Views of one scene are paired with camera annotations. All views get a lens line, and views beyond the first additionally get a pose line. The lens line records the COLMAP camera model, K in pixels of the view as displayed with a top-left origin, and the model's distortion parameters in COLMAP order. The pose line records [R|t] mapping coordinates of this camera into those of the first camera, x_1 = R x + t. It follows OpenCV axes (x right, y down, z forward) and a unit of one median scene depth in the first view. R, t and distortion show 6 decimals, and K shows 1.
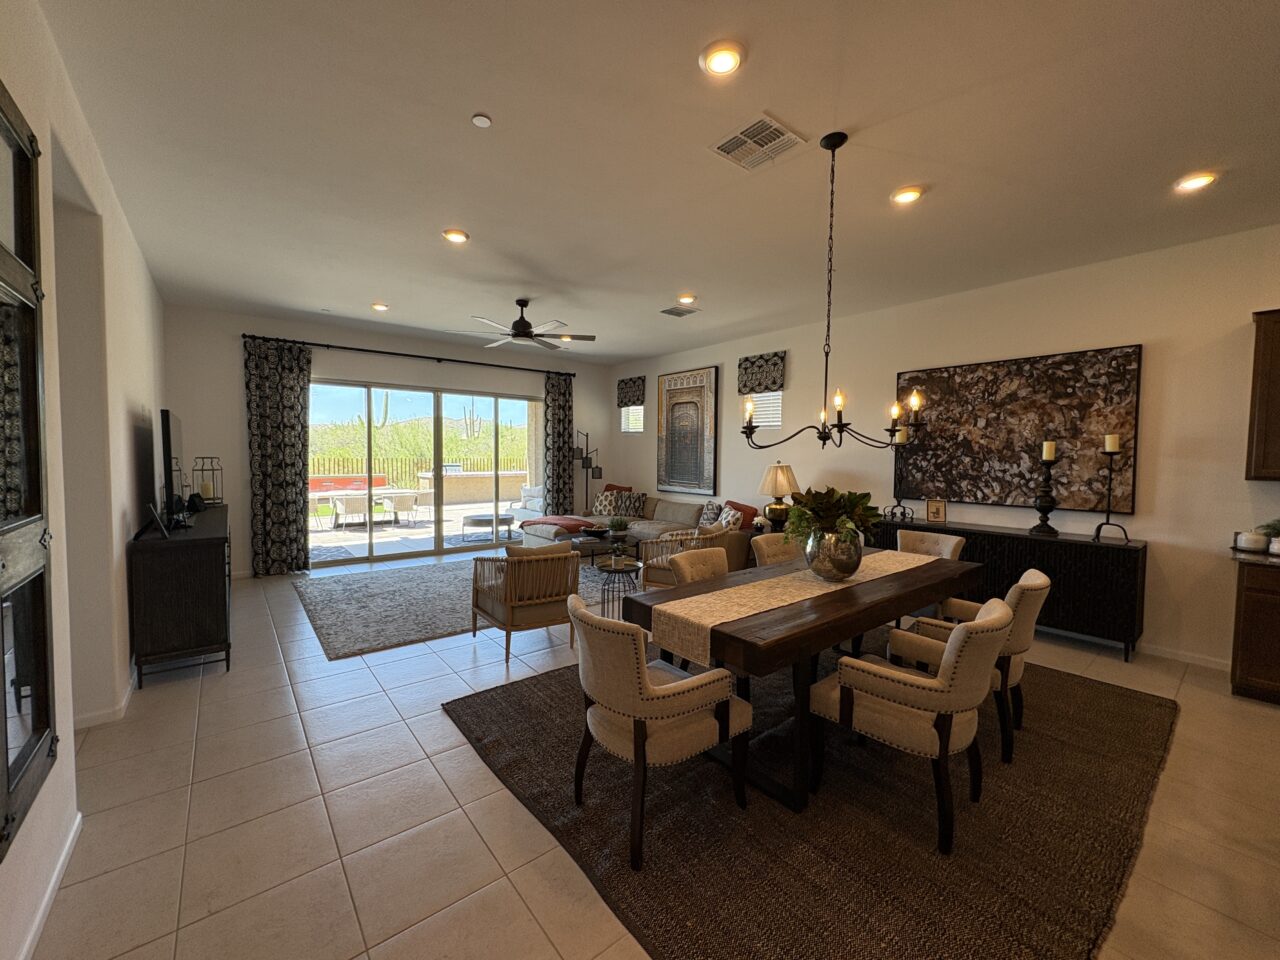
lens RADIAL K [[508.1, 0, 640.0], [0, 508.1, 480.0], [0, 0, 1]] dist [-0.003038, -0.000140]
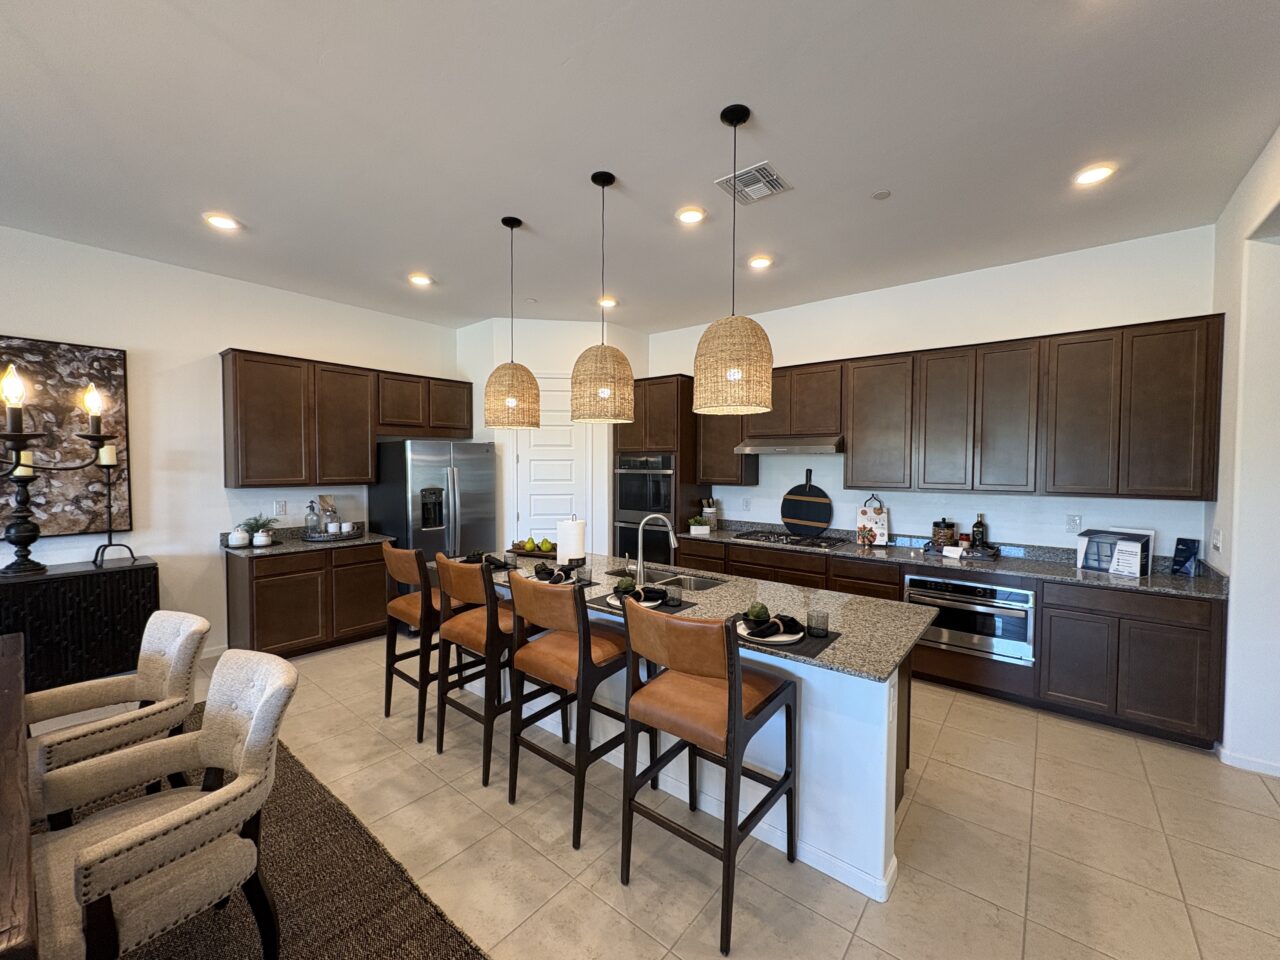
lens RADIAL K [[508.1, 0, 640.0], [0, 508.1, 480.0], [0, 0, 1]] dist [-0.003038, -0.000140]
pose [[-0.199828, -0.042149, 0.978924, -0.130935], [0.043667, 0.997699, 0.051871, -0.033312], [-0.978857, 0.053112, -0.197528, 0.254306]]
